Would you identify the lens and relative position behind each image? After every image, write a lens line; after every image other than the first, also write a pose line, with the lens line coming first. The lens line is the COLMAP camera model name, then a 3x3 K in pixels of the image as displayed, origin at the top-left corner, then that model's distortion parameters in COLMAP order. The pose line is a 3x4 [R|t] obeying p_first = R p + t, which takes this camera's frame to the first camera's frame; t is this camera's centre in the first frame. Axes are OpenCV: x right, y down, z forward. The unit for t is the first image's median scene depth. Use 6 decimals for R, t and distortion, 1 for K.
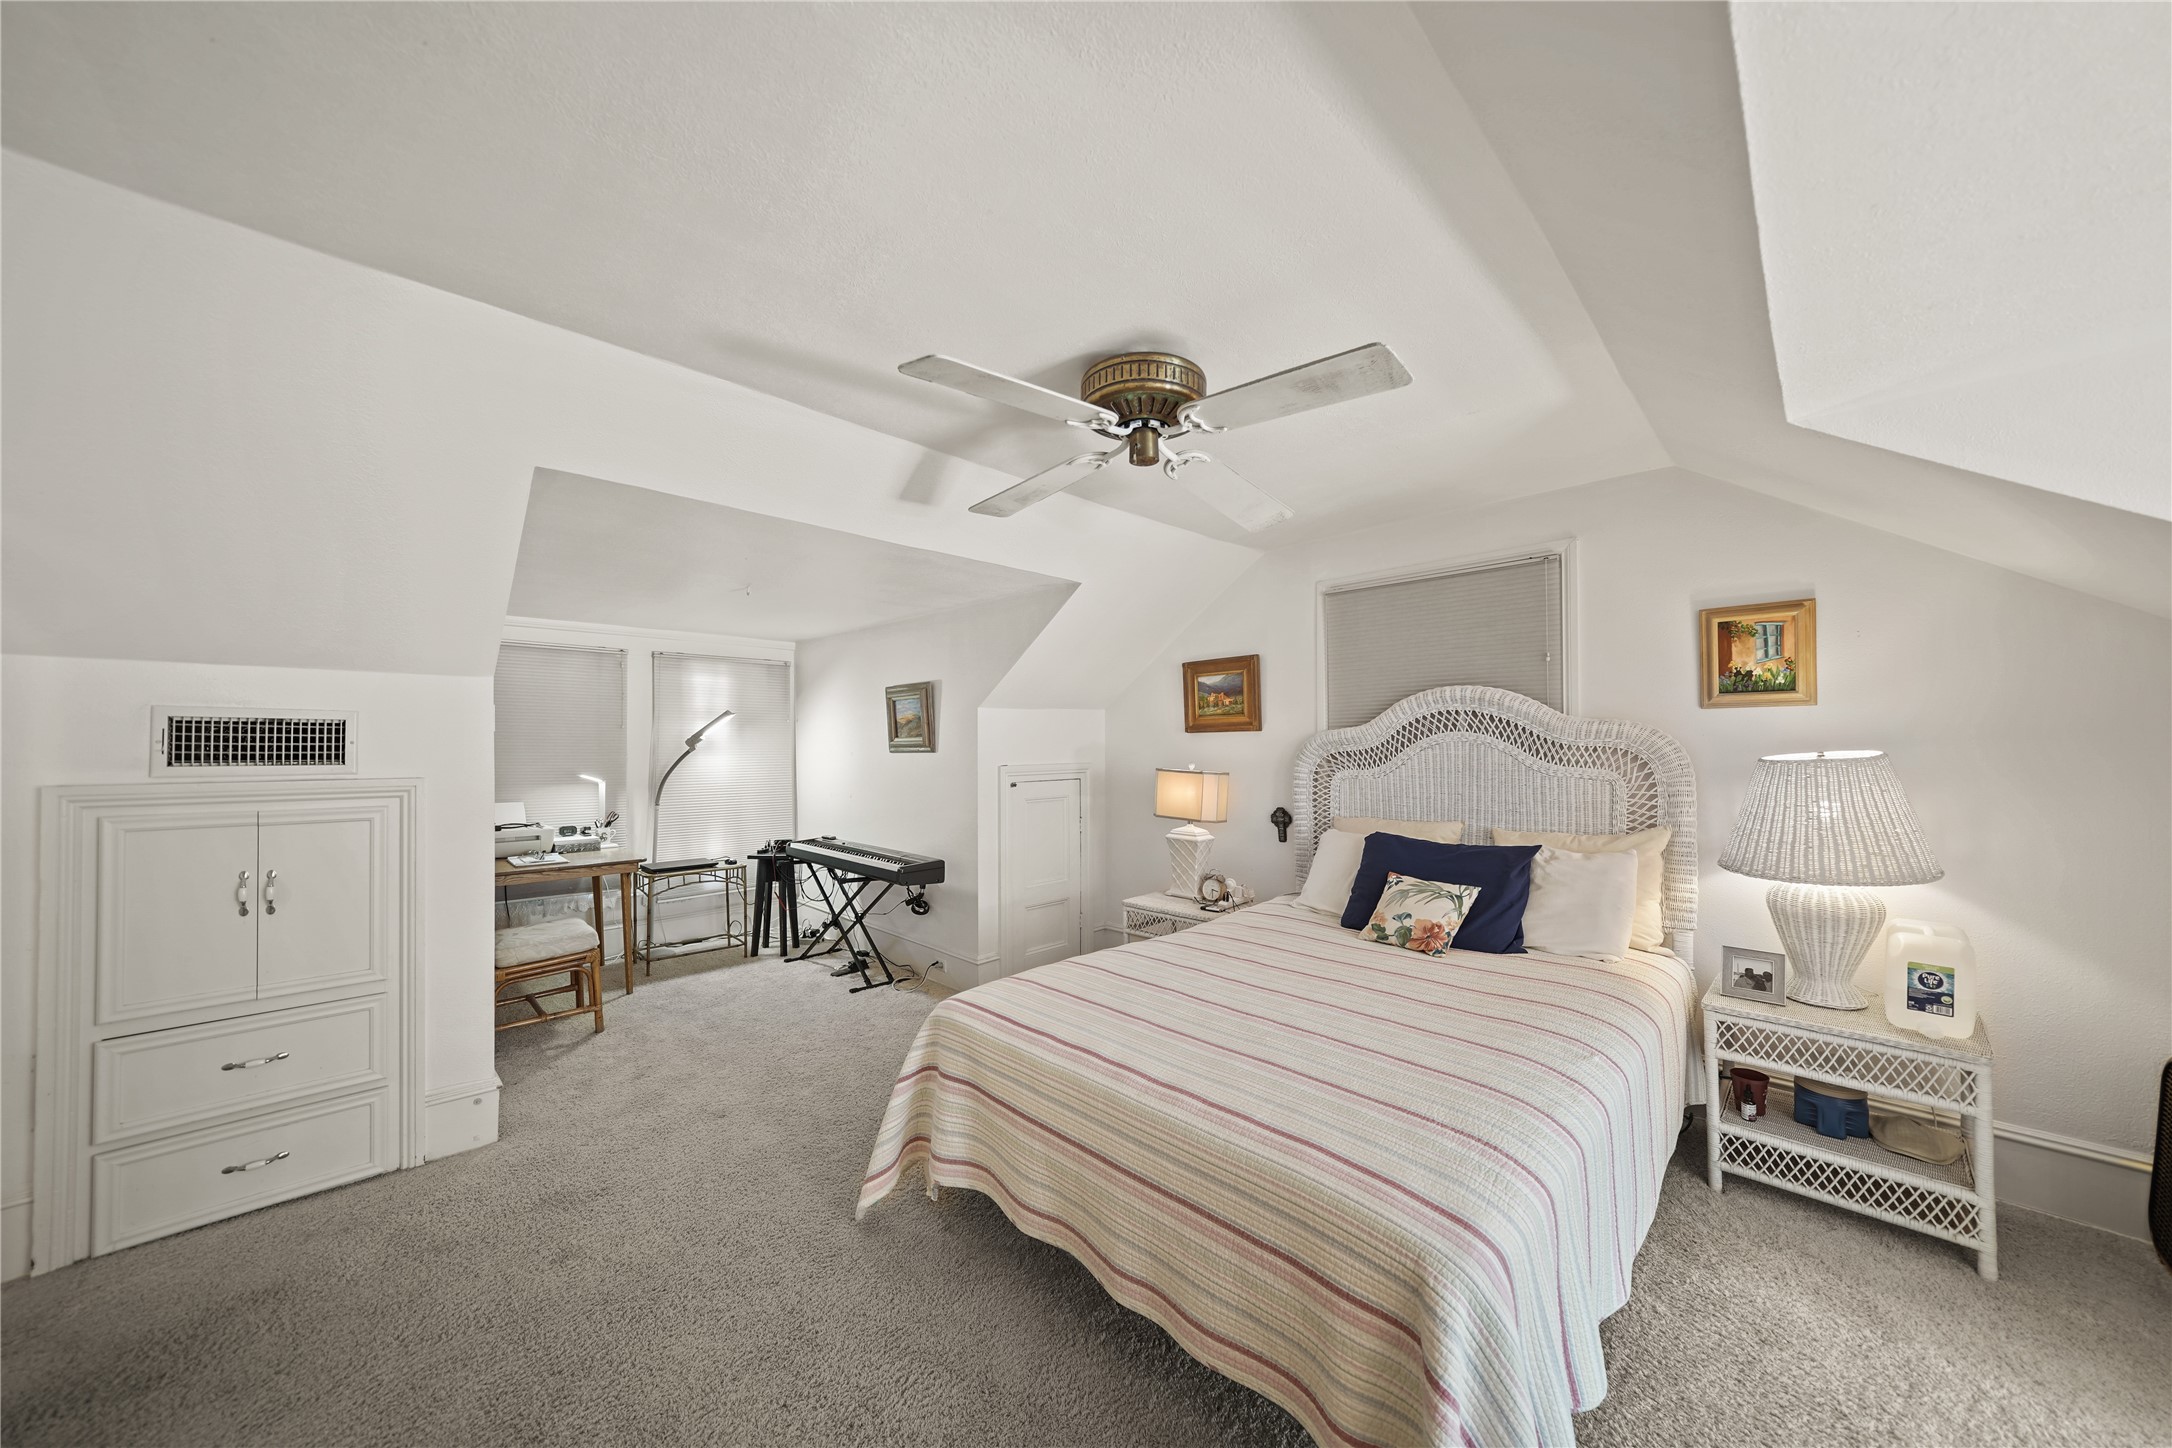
lens RADIAL K [[748.7, 0, 1095.9], [0, 748.7, 738.5], [0, 0, 1]] dist [-0.002700, 0.000851]
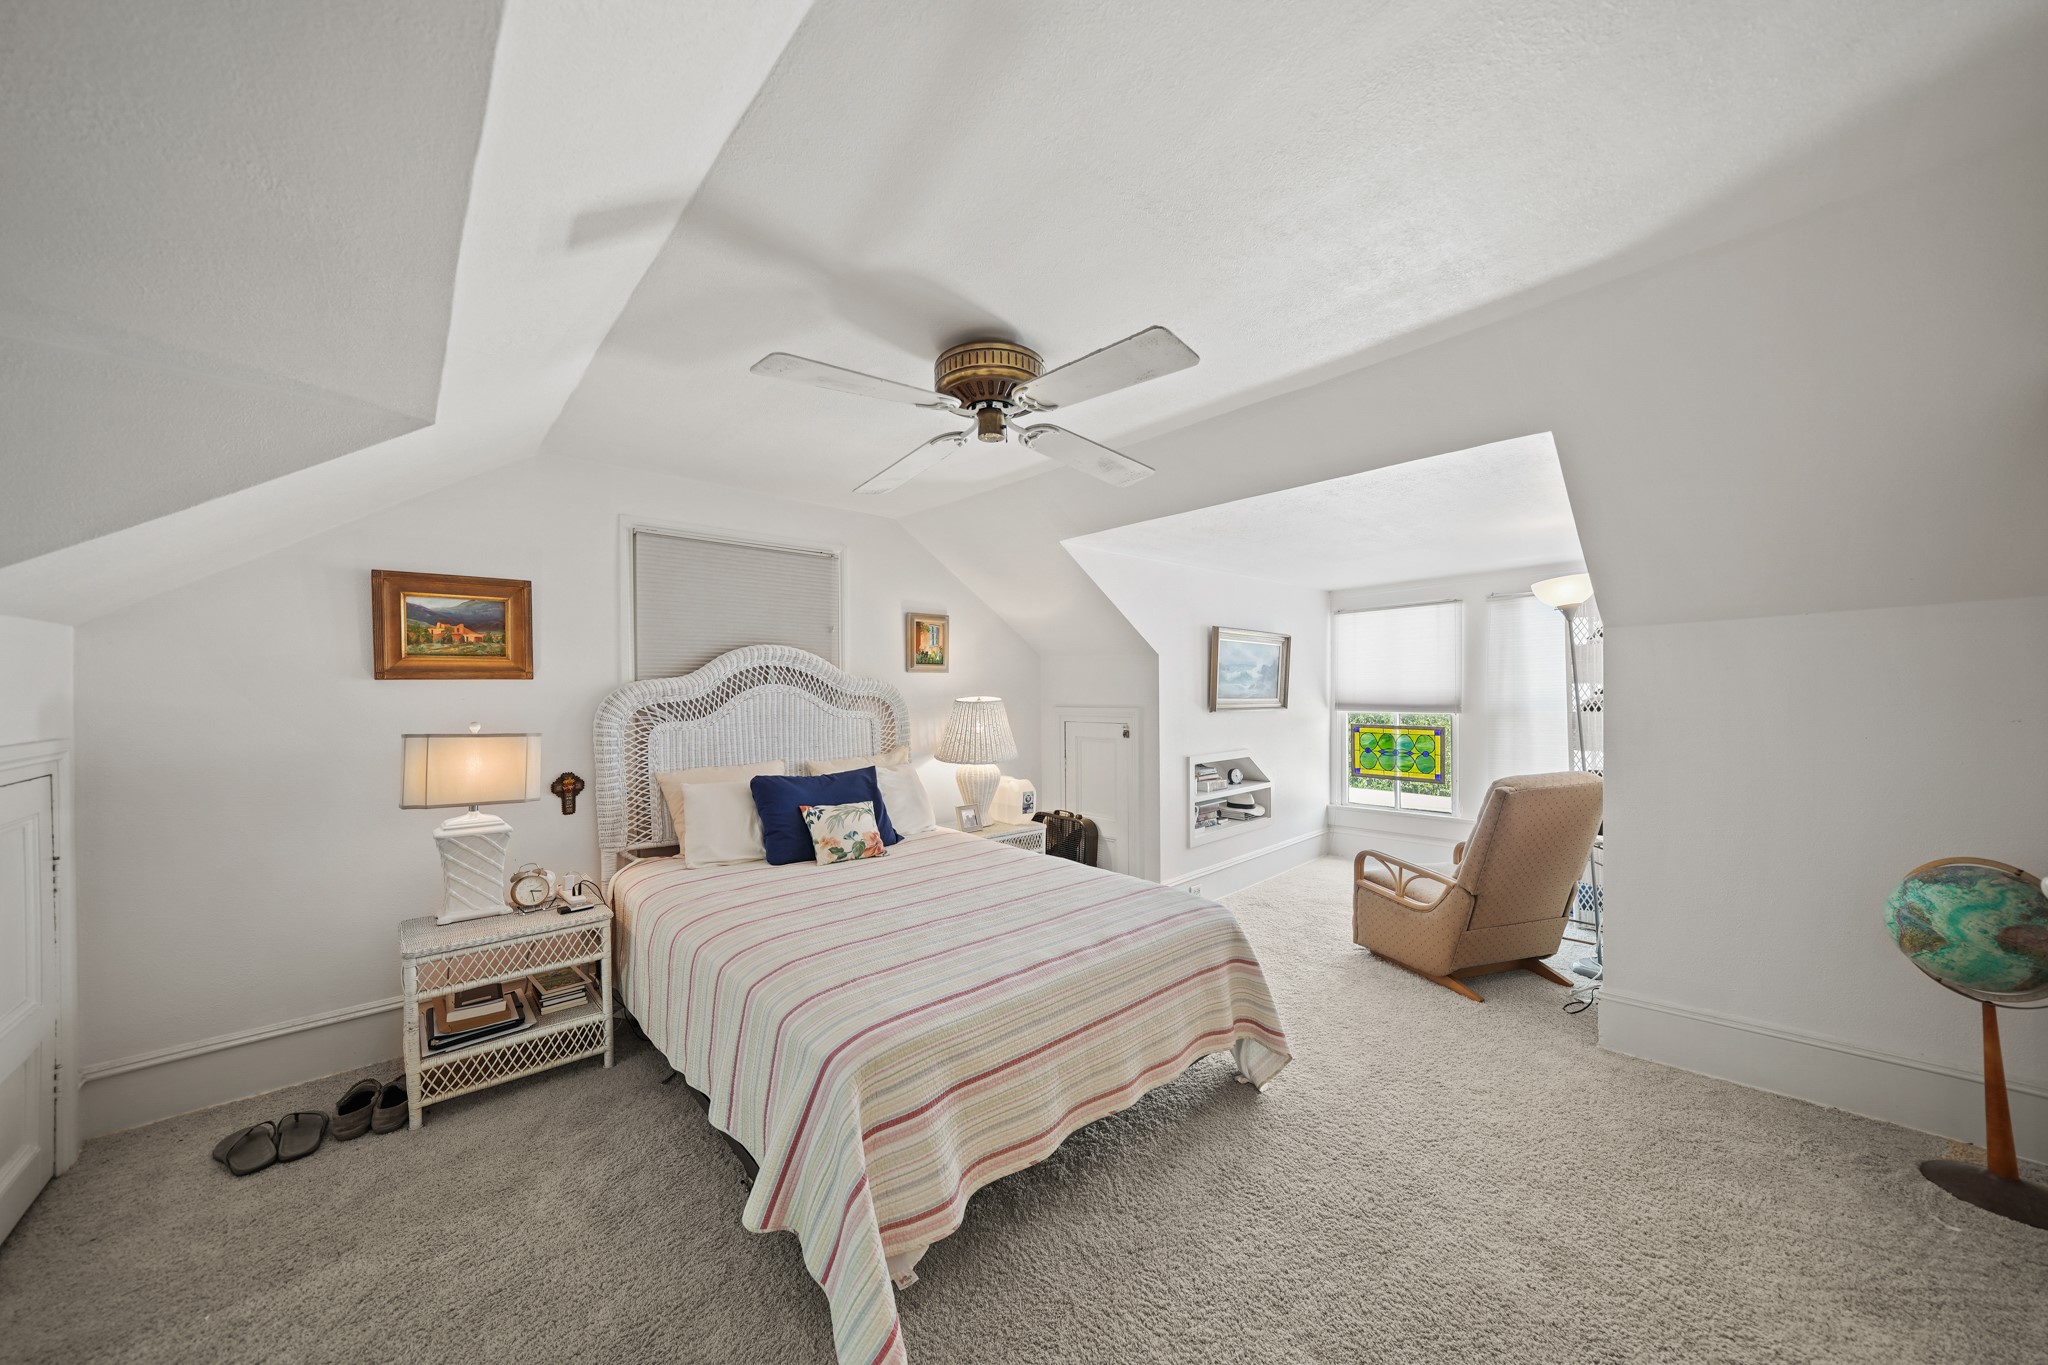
lens RADIAL K [[706.0, 0, 1032.0], [0, 706.0, 679.8], [0, 0, 1]] dist [-0.002700, 0.000851]
pose [[0.045643, 0.019470, 0.998768, -0.681572], [-0.000114, 0.999810, -0.019485, 0.006766], [-0.998958, 0.000775, 0.045637, 0.607379]]
